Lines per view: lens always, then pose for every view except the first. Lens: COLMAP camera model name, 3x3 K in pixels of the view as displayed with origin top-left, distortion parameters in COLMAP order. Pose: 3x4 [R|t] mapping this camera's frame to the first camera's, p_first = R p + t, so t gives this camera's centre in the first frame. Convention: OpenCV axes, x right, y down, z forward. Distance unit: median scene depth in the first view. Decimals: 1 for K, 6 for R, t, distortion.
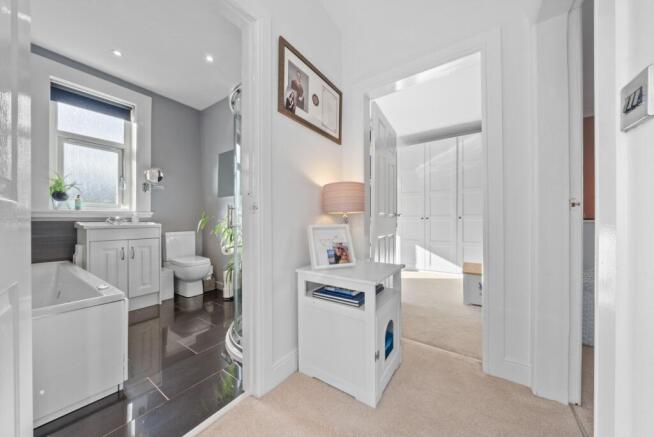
lens RADIAL K [[228.6, 0, 325.6], [0, 228.6, 217.8], [0, 0, 1]] dist [-0.000041, -0.000067]
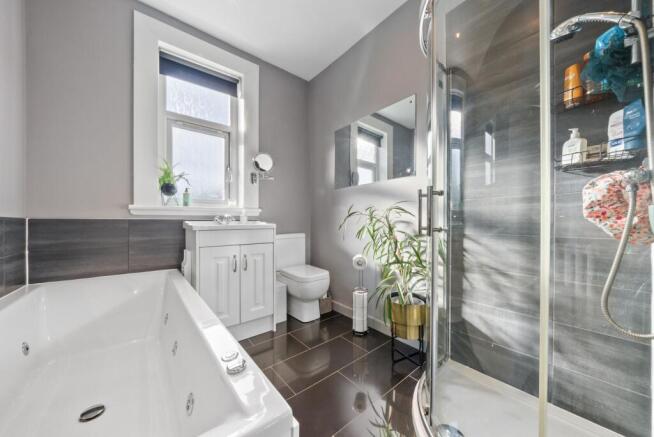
lens RADIAL K [[228.6, 0, 325.6], [0, 228.6, 217.8], [0, 0, 1]] dist [-0.000041, -0.000067]
pose [[0.963803, -0.003487, -0.266592, -0.347722], [0.002993, 0.999993, -0.002258, 0.008738], [0.266598, 0.001378, 0.963807, 0.311531]]
